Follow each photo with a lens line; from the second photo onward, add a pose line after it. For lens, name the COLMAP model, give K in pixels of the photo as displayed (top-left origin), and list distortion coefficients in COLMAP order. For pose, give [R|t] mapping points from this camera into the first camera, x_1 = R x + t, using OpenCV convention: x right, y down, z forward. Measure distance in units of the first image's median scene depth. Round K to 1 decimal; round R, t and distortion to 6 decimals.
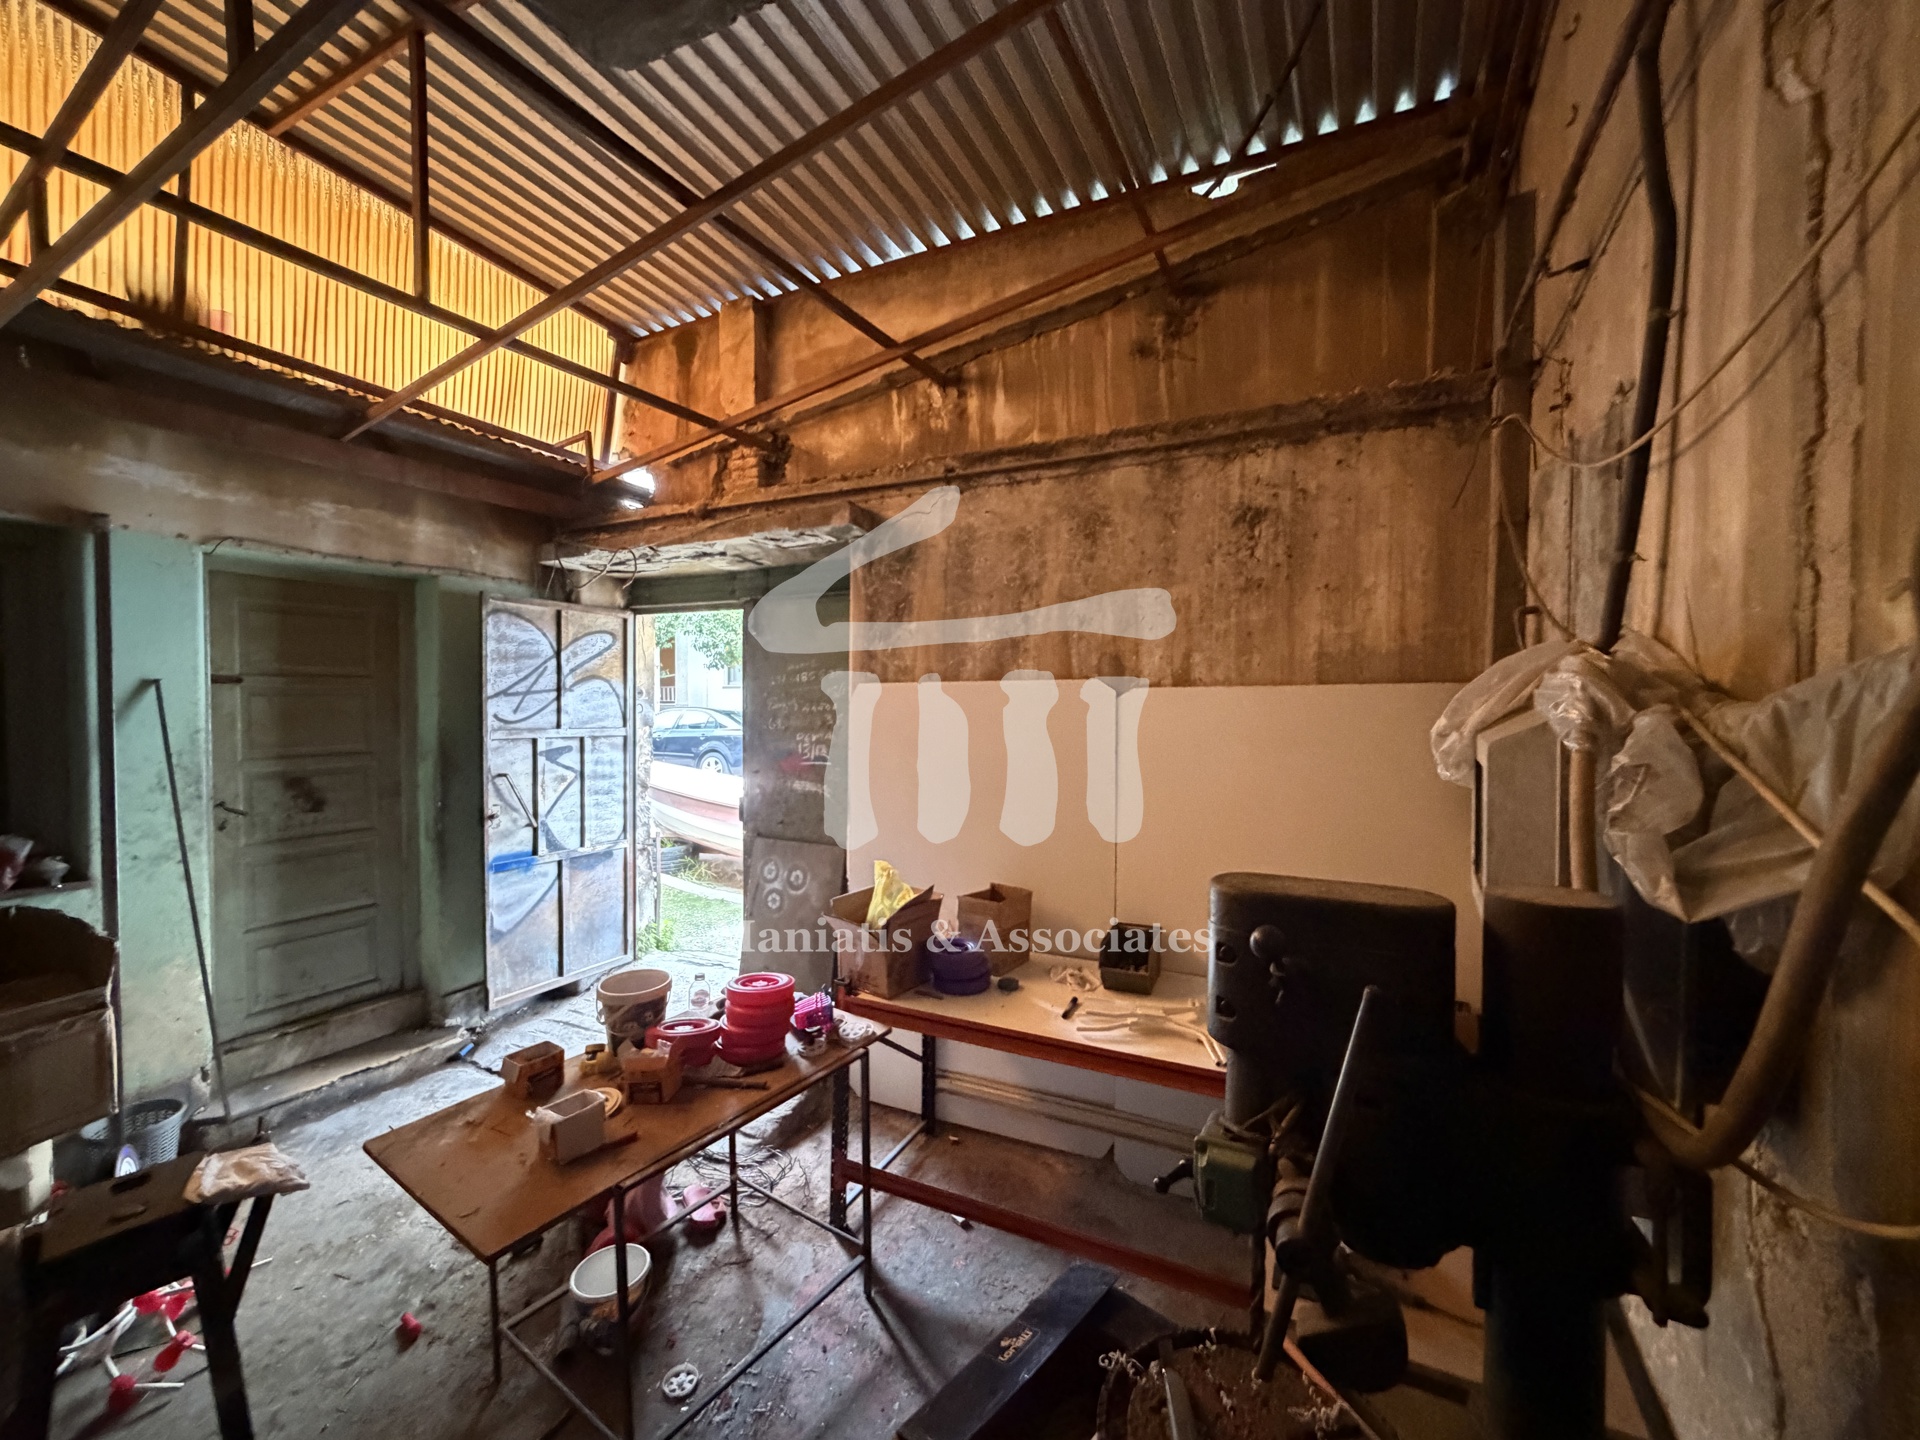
lens RADIAL K [[764.3, 0, 953.3], [0, 764.3, 718.9], [0, 0, 1]] dist [-0.000530, 0.000020]
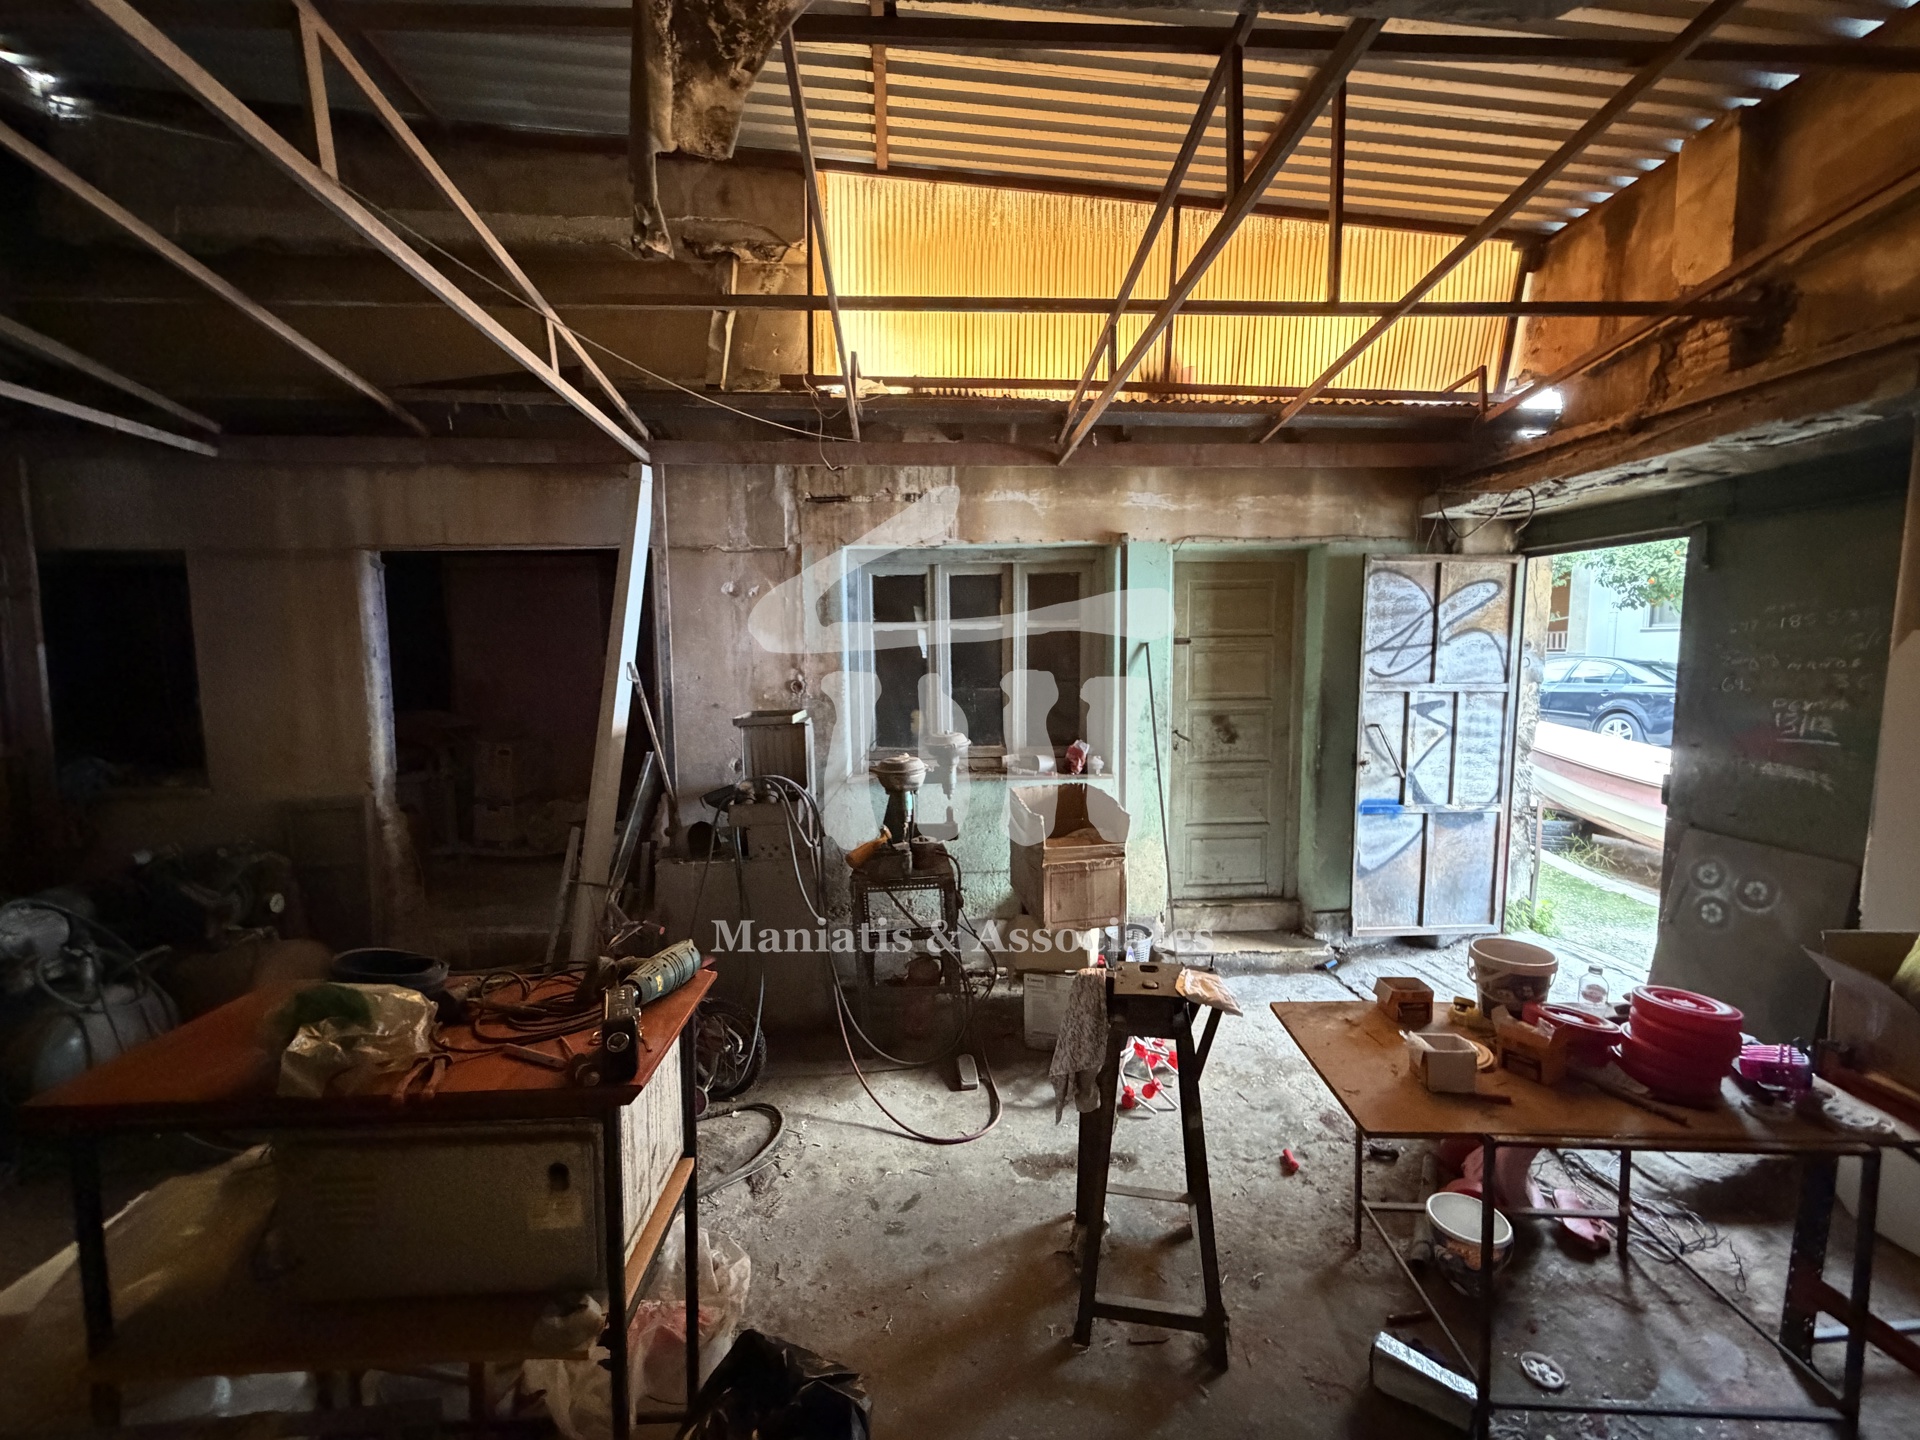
lens RADIAL K [[764.3, 0, 953.3], [0, 764.3, 718.9], [0, 0, 1]] dist [-0.000530, 0.000020]
pose [[0.522785, 0.068381, -0.849717, 0.009160], [-0.010547, 0.997220, 0.073762, -0.008161], [0.852399, -0.029600, 0.522053, -0.061435]]
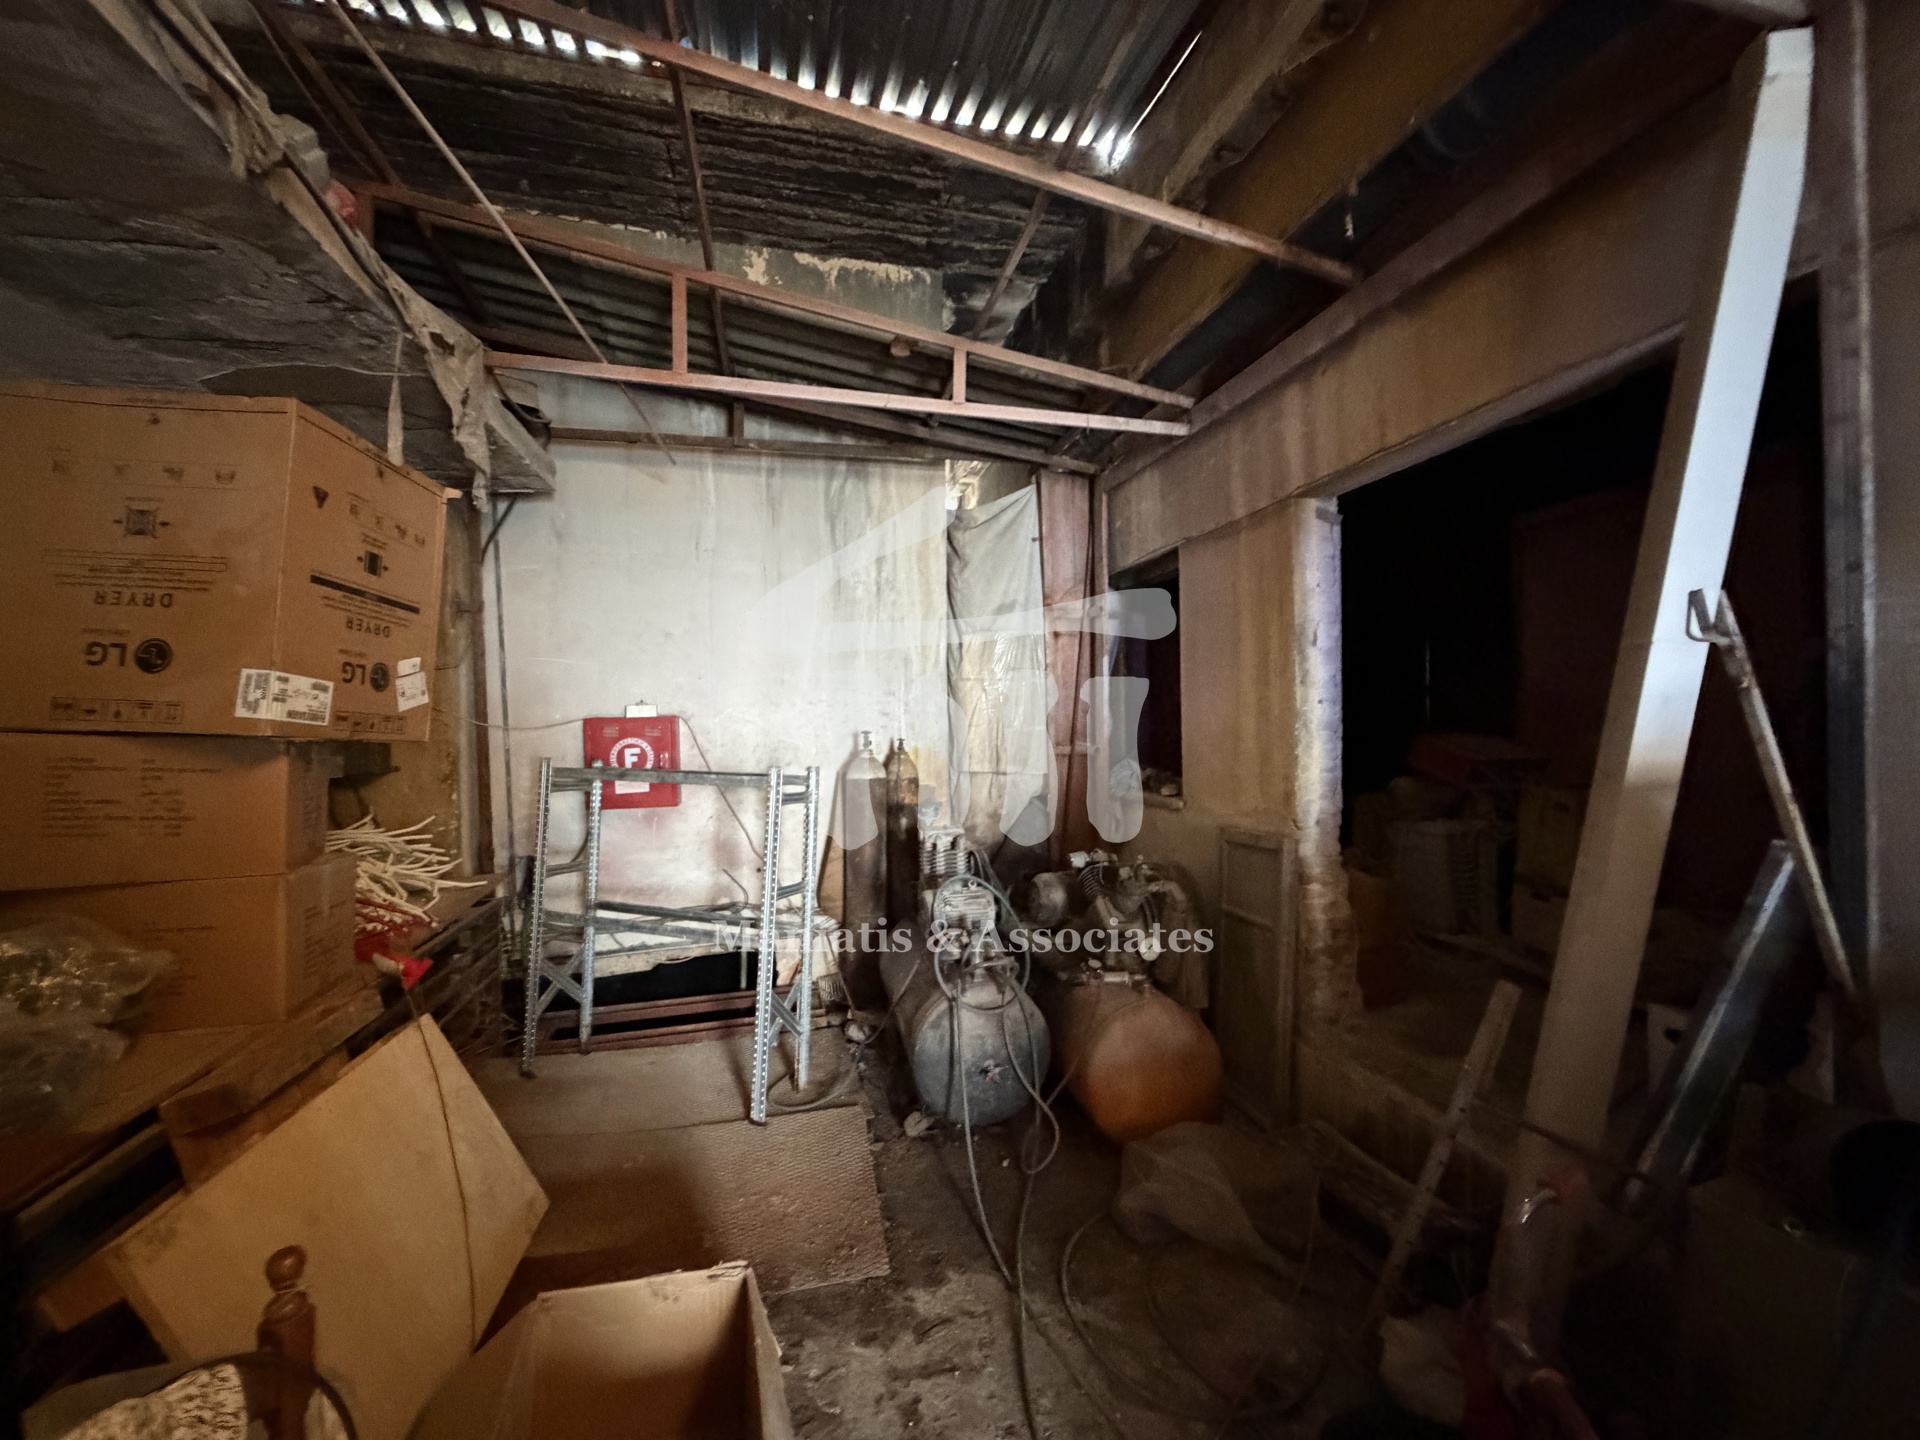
lens RADIAL K [[764.3, 0, 953.3], [0, 764.3, 718.9], [0, 0, 1]] dist [-0.000530, 0.000020]
pose [[-0.743504, 0.012207, -0.668620, -0.837917], [-0.000317, 0.999827, 0.018607, 0.084389], [0.668732, 0.014047, -0.743371, 0.241132]]
